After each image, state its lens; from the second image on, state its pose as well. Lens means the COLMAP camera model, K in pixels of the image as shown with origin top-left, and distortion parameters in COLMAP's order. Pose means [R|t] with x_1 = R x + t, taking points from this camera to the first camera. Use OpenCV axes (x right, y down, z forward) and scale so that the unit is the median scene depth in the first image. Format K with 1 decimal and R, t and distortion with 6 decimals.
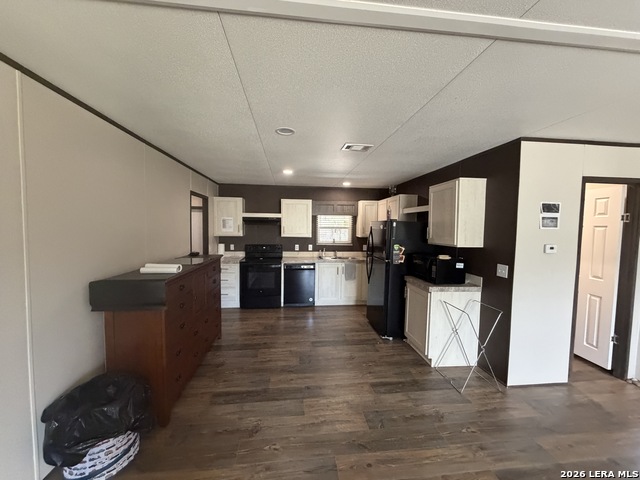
lens RADIAL K [[256.6, 0, 318.2], [0, 256.6, 240.1], [0, 0, 1]] dist [0.002128, 0.000406]
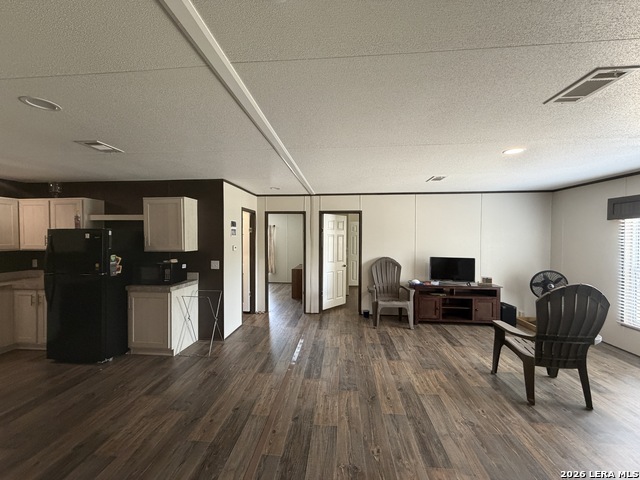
lens RADIAL K [[256.6, 0, 319.8], [0, 256.6, 238.7], [0, 0, 1]] dist [0.002128, 0.000406]
pose [[0.198741, -0.021657, 0.979813, -0.455364], [0.053772, 0.998491, 0.011163, -0.010830], [-0.978576, 0.050468, 0.199605, 0.079534]]
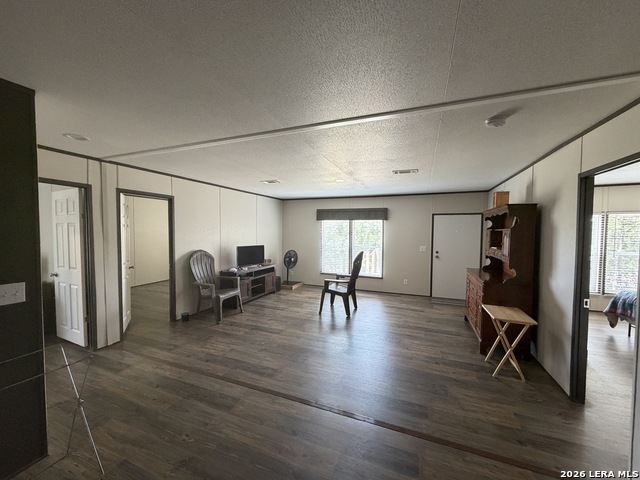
lens RADIAL K [[256.6, 0, 320.3], [0, 256.6, 239.7], [0, 0, 1]] dist [0.002128, 0.000406]
pose [[-0.884864, -0.035520, 0.464493, -0.146391], [0.007536, 0.995867, 0.090511, -0.040679], [-0.465788, 0.083590, -0.880939, 0.882694]]
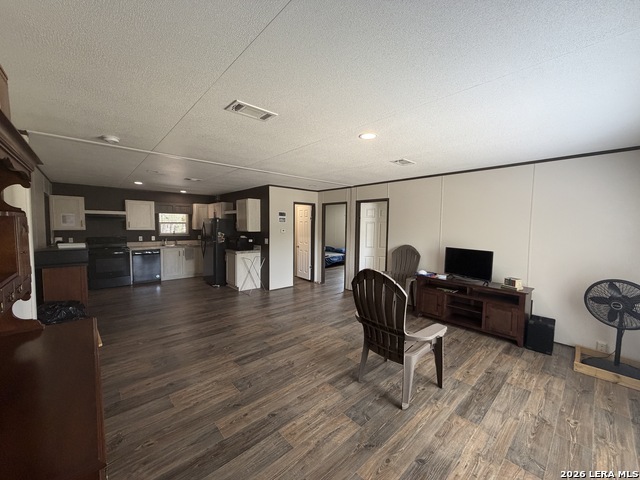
lens RADIAL K [[256.6, 0, 318.8], [0, 256.6, 241.3], [0, 0, 1]] dist [0.002128, 0.000406]
pose [[0.810920, -0.041465, 0.583686, -0.173473], [0.031293, 0.999132, 0.027502, 0.054742], [-0.584319, -0.004036, 0.811514, -0.832547]]
